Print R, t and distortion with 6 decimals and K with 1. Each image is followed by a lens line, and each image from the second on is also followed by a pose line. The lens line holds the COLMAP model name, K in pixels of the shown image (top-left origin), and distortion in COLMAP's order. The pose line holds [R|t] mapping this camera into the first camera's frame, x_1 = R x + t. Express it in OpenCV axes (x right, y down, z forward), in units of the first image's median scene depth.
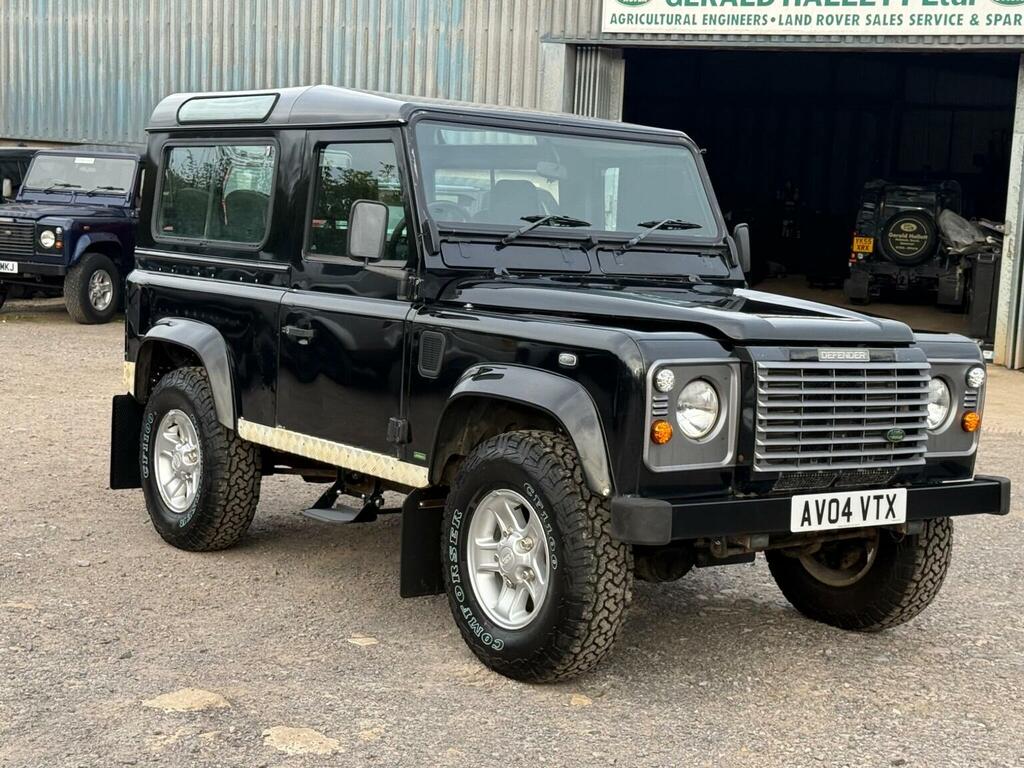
lens RADIAL K [[1698.5, 0, 492.3], [0, 1698.5, 357.7], [0, 0, 1]] dist [0.123061, 0.000000]
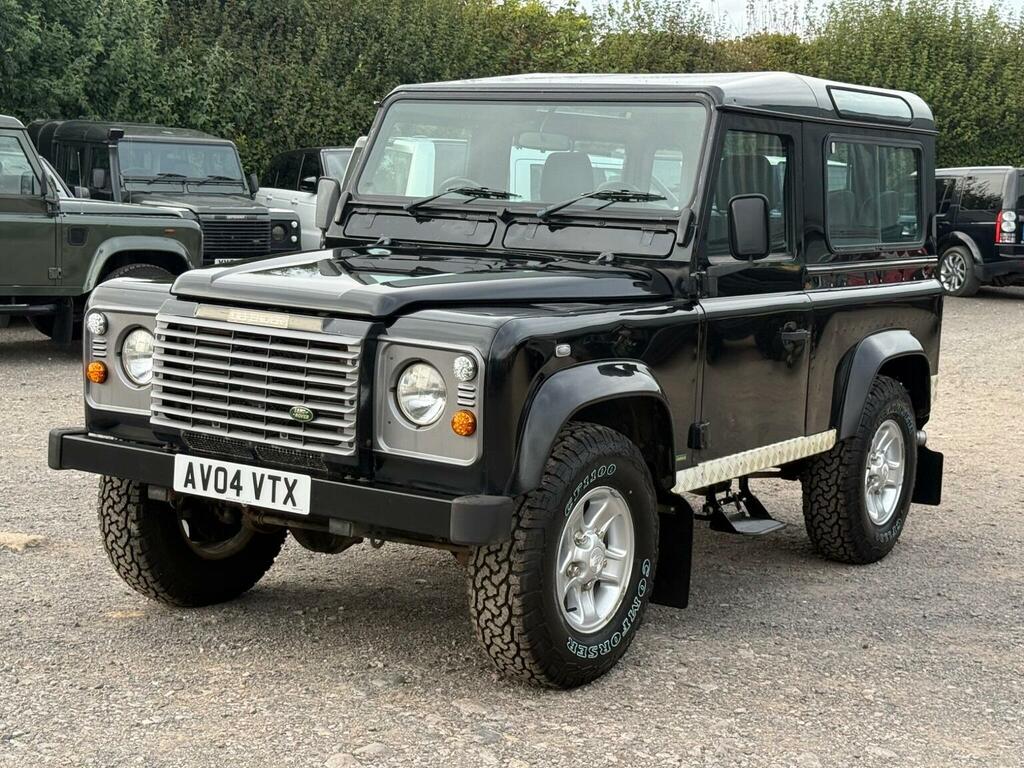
lens RADIAL K [[1698.5, 0, 517.2], [0, 1698.5, 386.5], [0, 0, 1]] dist [0.123061, 0.000000]
pose [[0.344629, 0.076752, -0.935596, 1.029559], [-0.094918, 0.994393, 0.046613, -0.019527], [0.933928, 0.072740, 0.349982, 0.741970]]
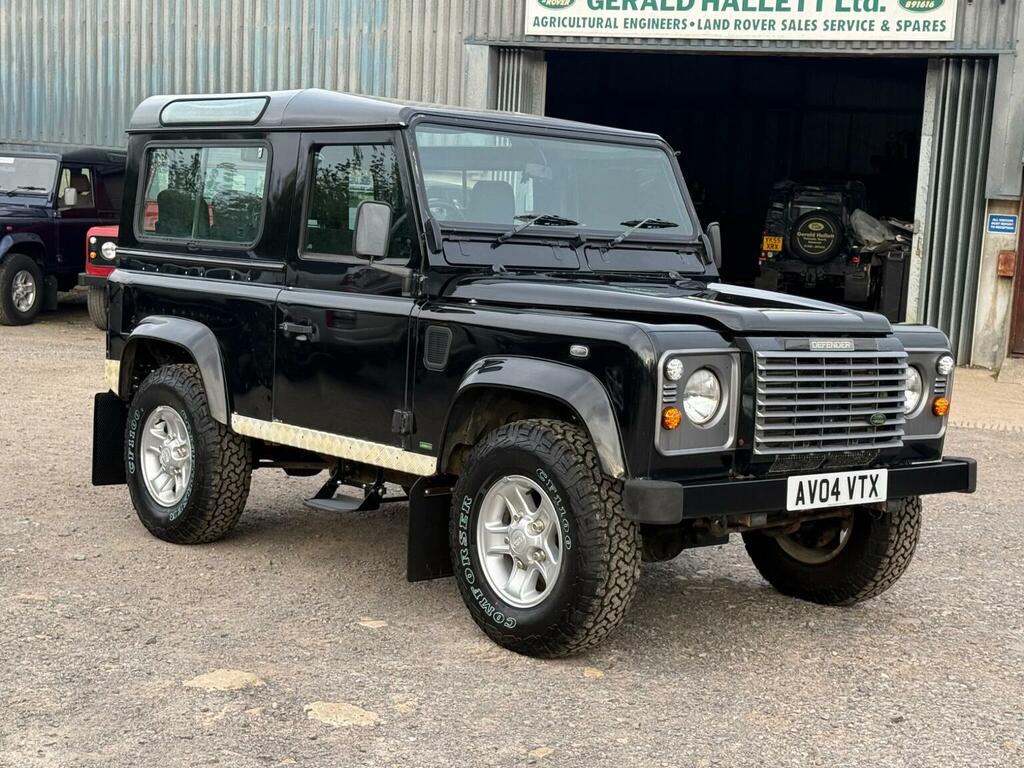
lens RADIAL K [[1698.5, 0, 523.6], [0, 1698.5, 374.4], [0, 0, 1]] dist [0.123061, 0.000000]
pose [[0.996729, -0.009723, 0.080224, -0.065785], [0.008960, 0.999911, 0.009865, 0.004281], [-0.080313, -0.009114, 0.996728, -0.043618]]
